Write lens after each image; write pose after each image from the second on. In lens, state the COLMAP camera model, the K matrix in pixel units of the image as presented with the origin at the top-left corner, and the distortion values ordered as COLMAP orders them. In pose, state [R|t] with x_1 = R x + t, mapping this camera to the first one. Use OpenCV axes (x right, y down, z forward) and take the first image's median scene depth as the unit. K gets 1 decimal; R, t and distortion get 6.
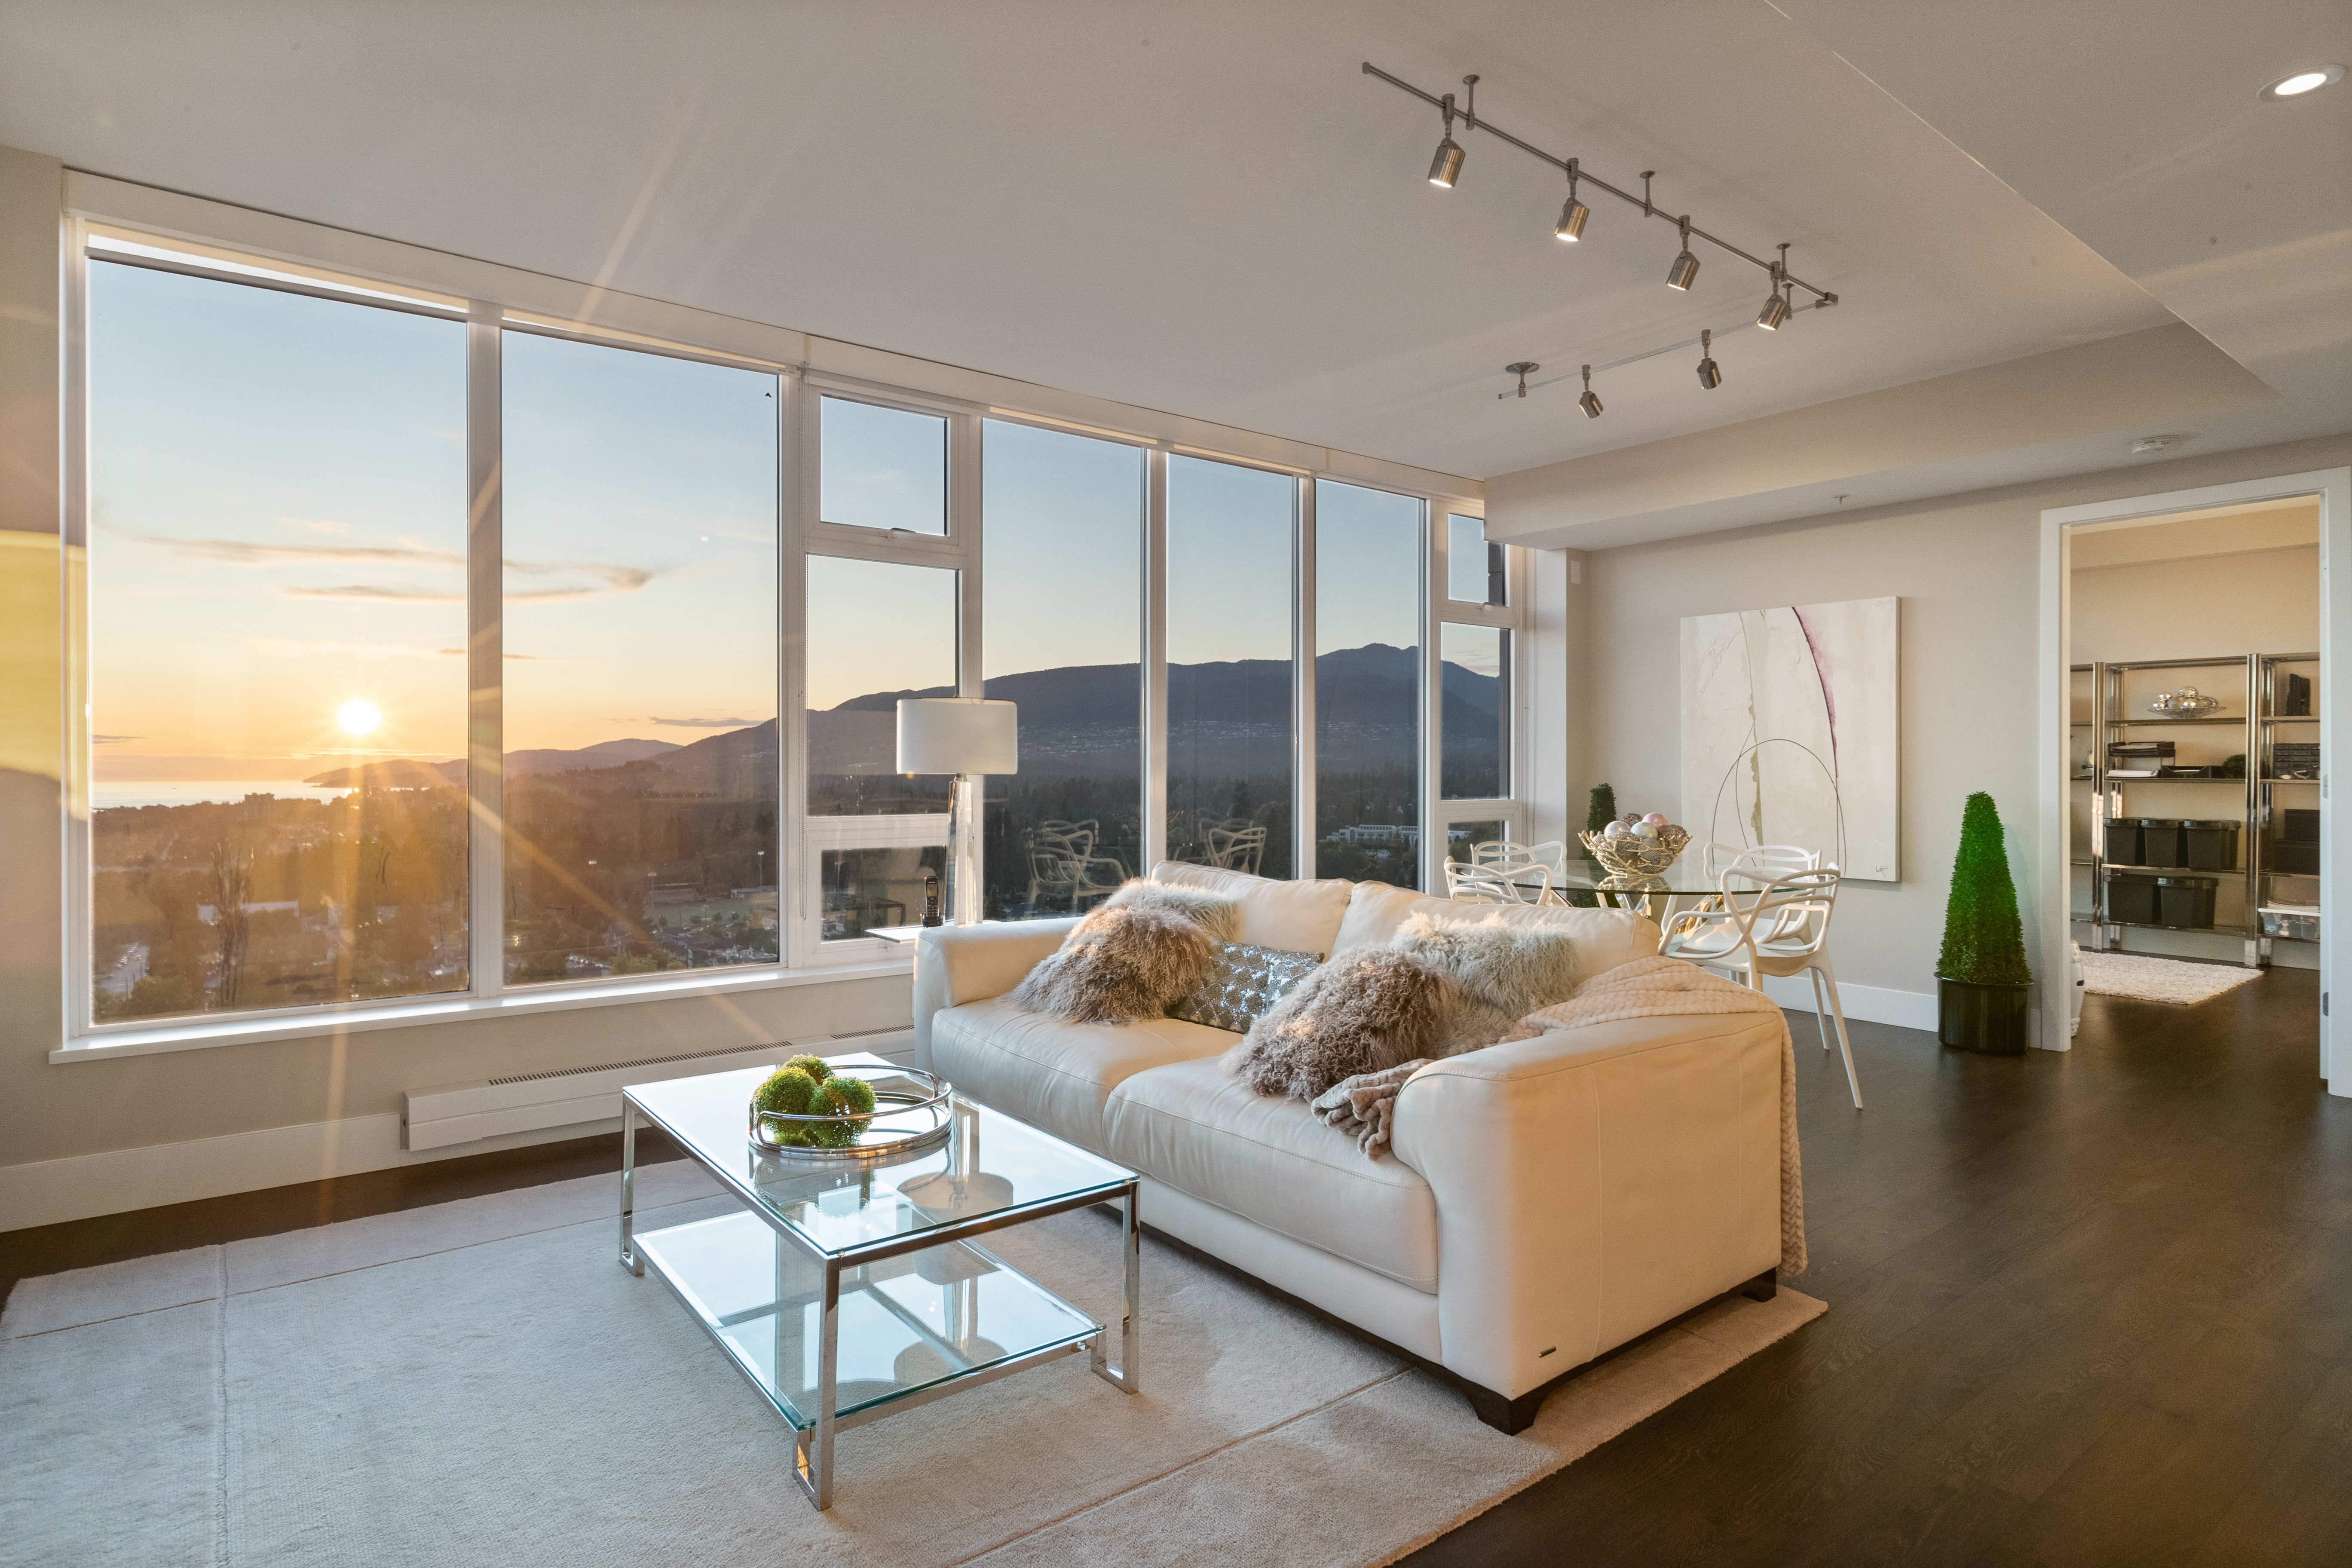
lens RADIAL K [[1255.7, 0, 1168.8], [0, 1255.7, 780.3], [0, 0, 1]] dist [-0.002842, -0.001915]
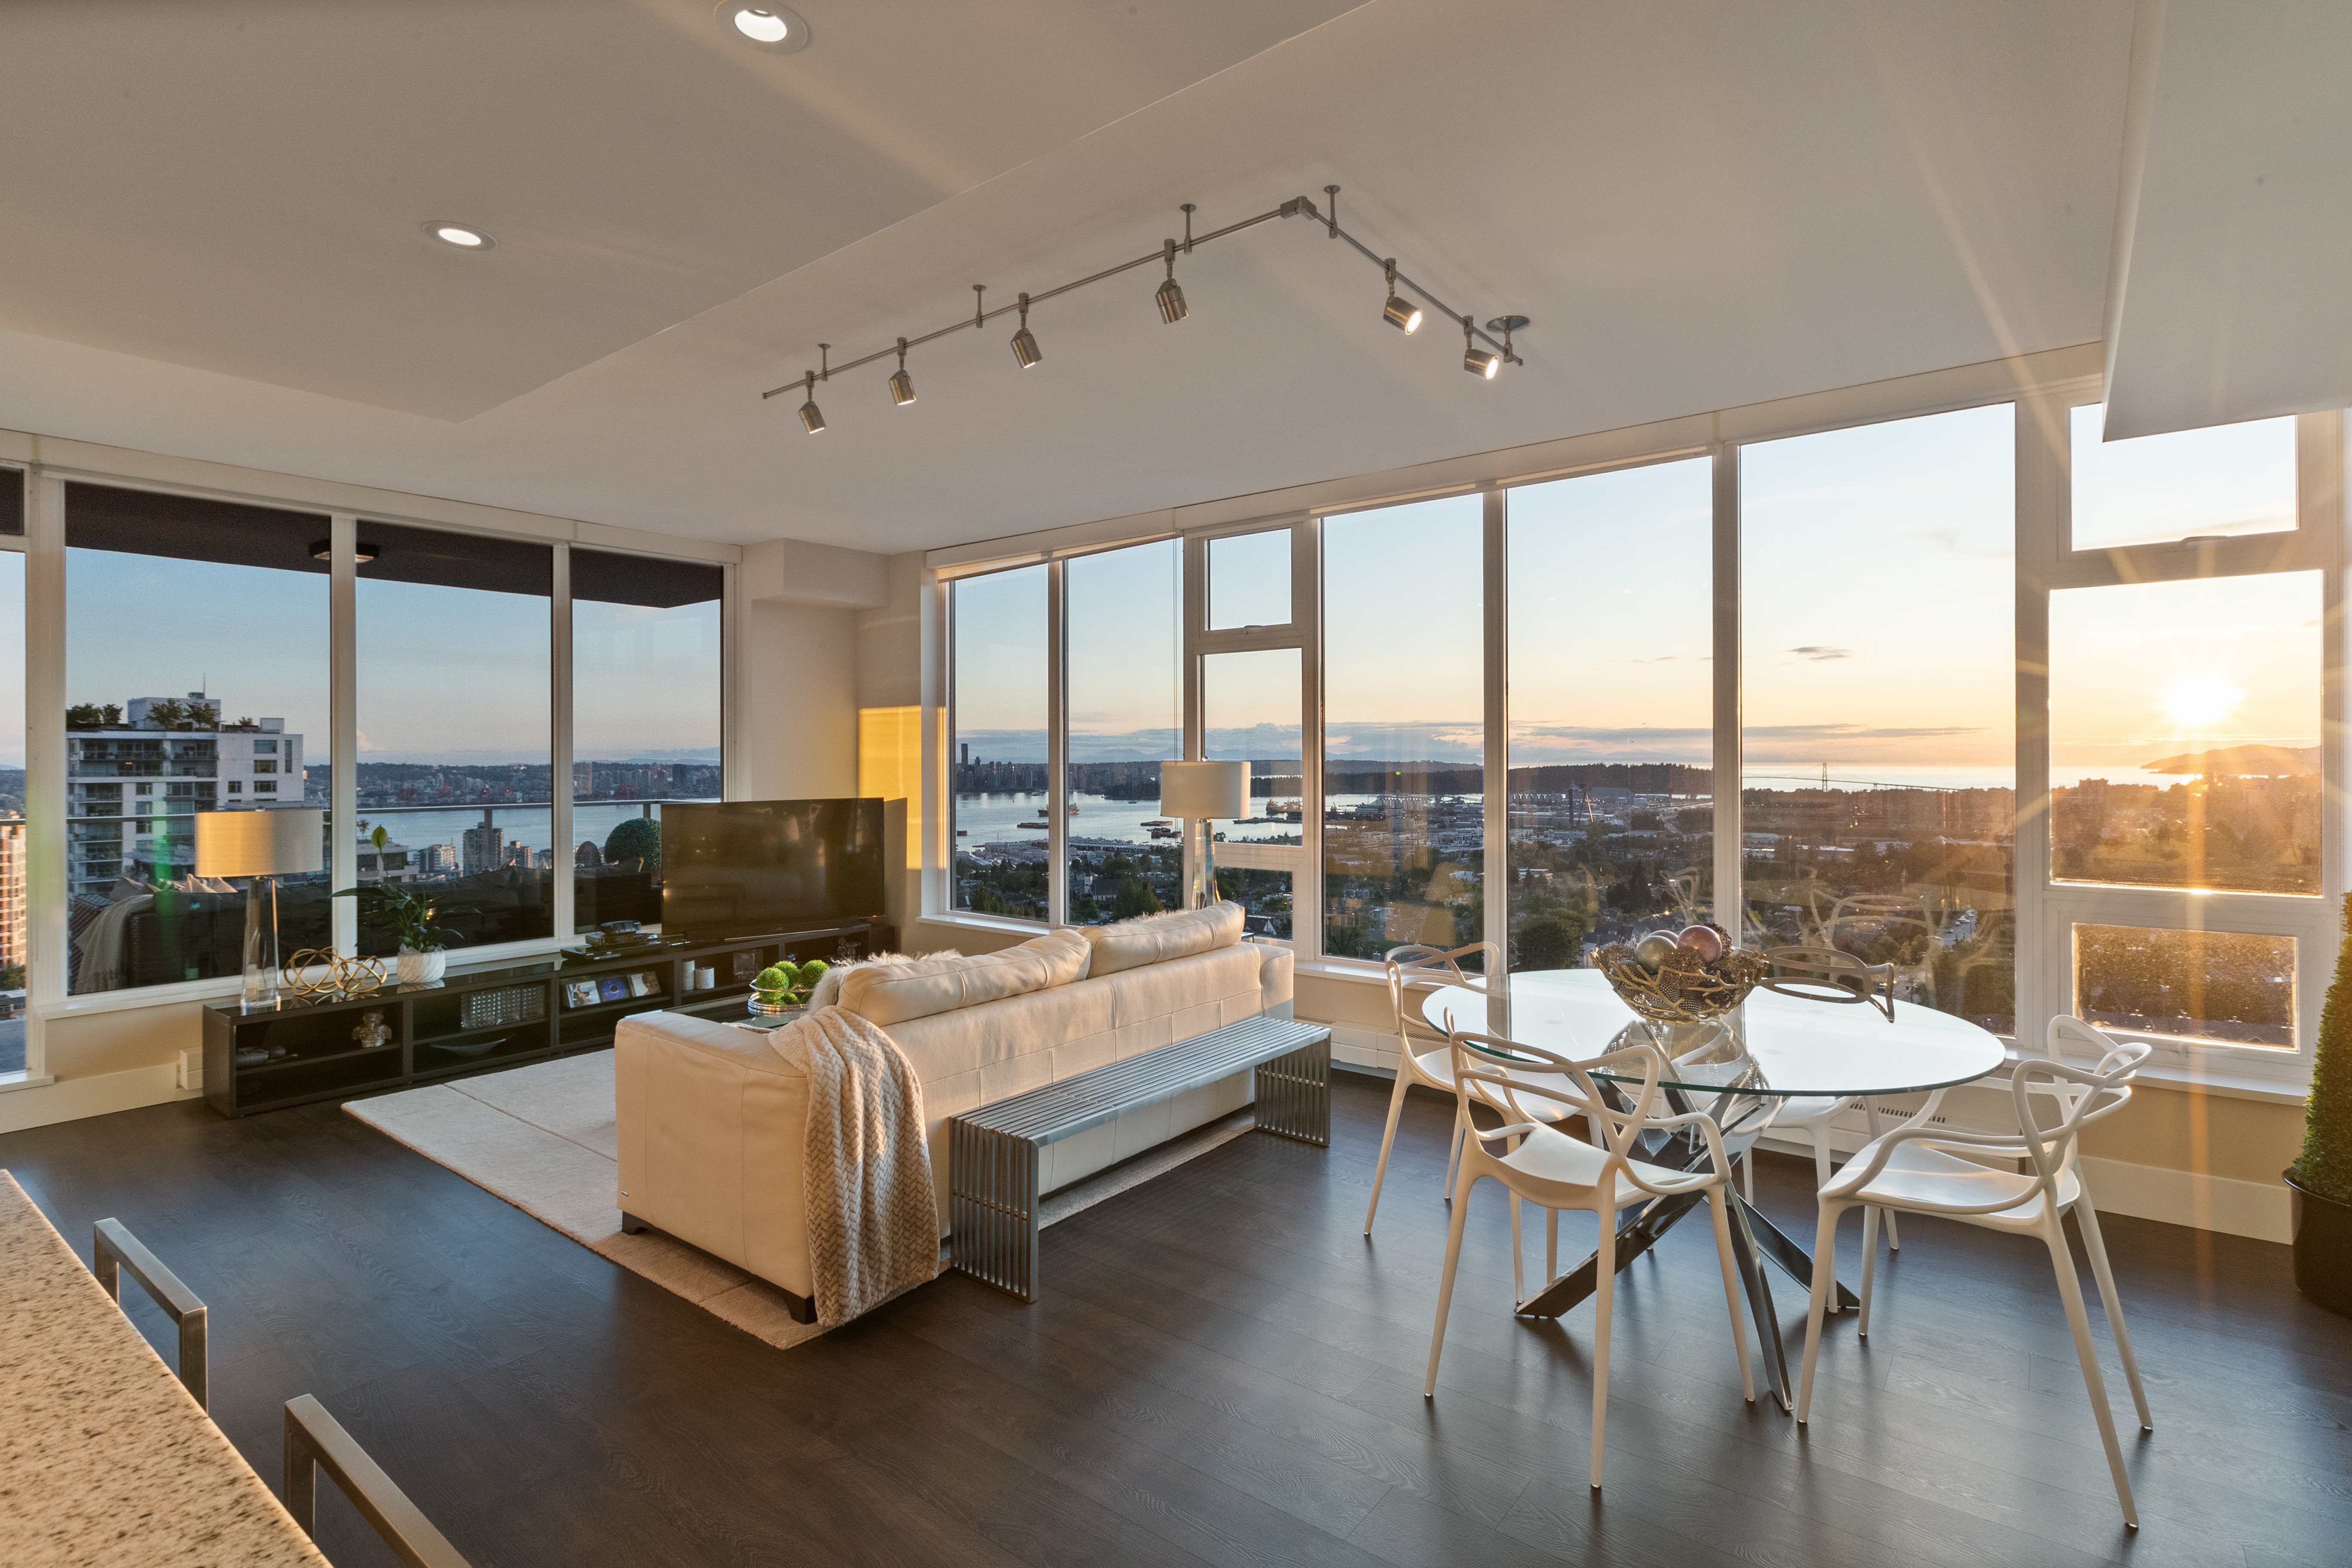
lens RADIAL K [[1120.6, 0, 1153.2], [0, 1120.6, 762.9], [0, 0, 1]] dist [-0.002608, 0.000923]
pose [[0.236532, 0.001718, -0.971622, 0.888255], [-0.004320, 0.999990, 0.000716, -0.056942], [0.971614, 0.004028, 0.236537, 0.614520]]
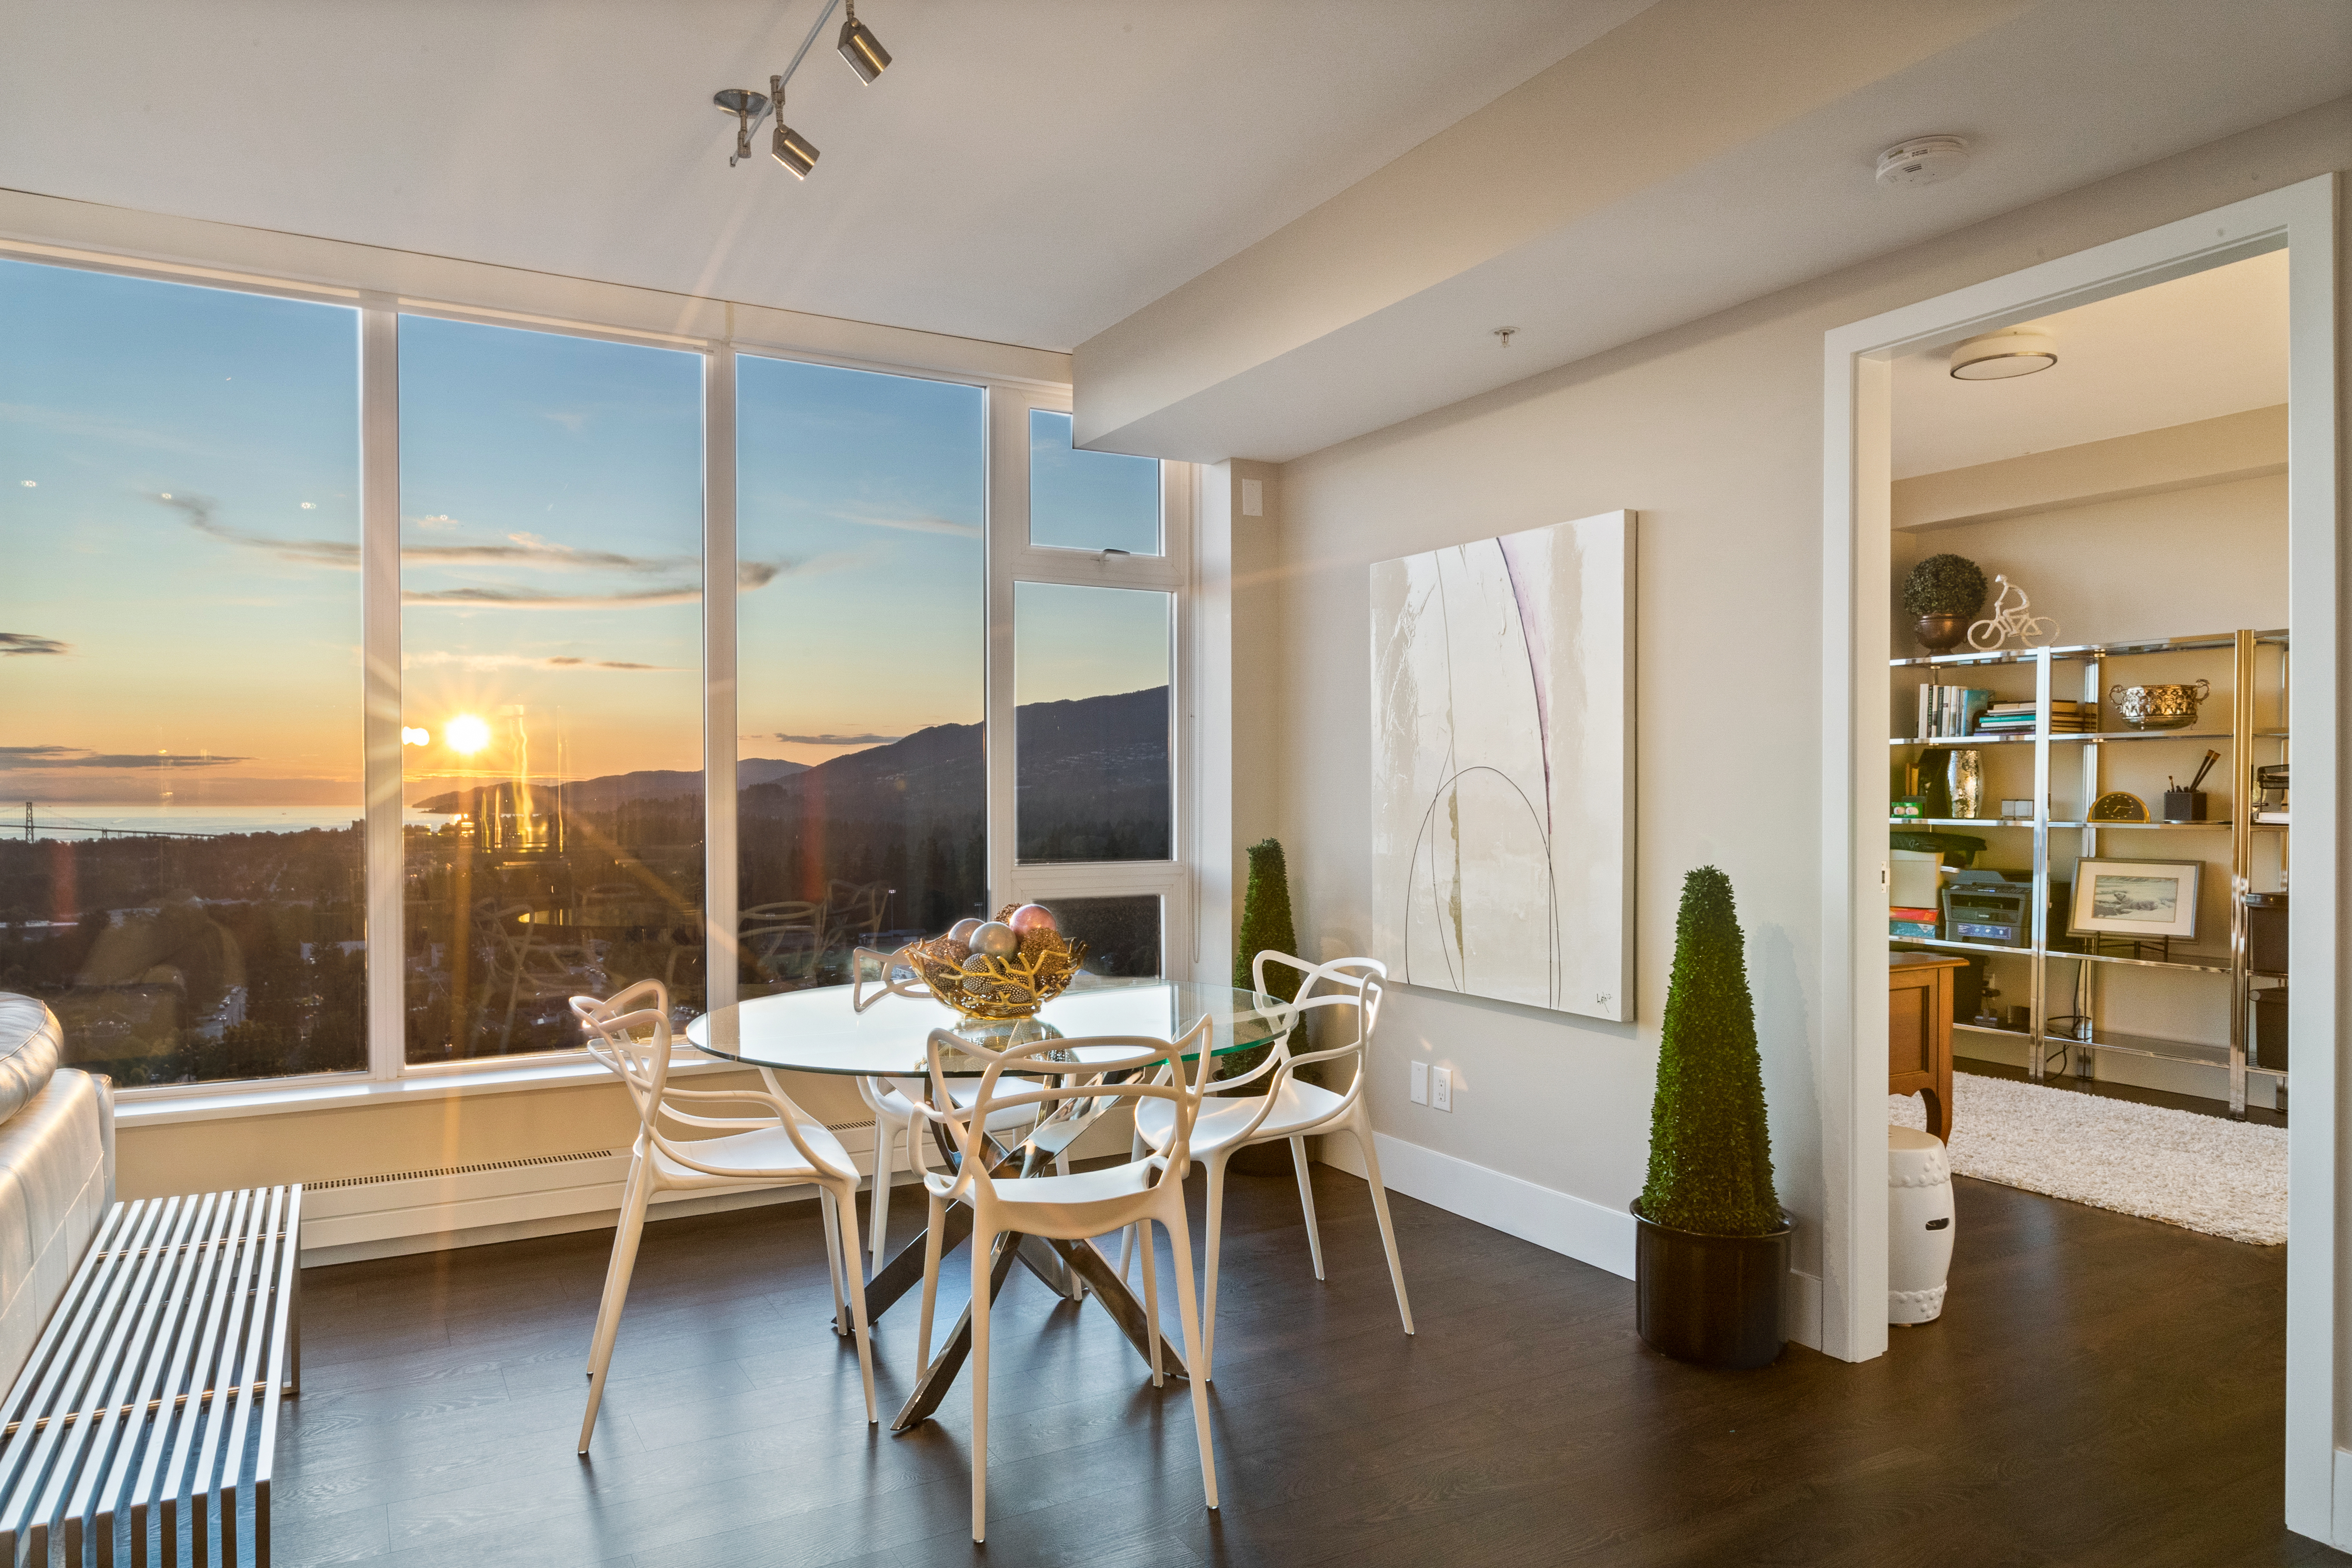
lens RADIAL K [[1505.8, 0, 1160.5], [0, 1505.8, 838.7], [0, 0, 1]] dist [-0.001721, 0.000373]
pose [[0.989375, 0.004068, -0.145327, 0.554836], [-0.000941, 0.999767, 0.021581, -0.018133], [0.145381, -0.021215, 0.989148, 0.361989]]
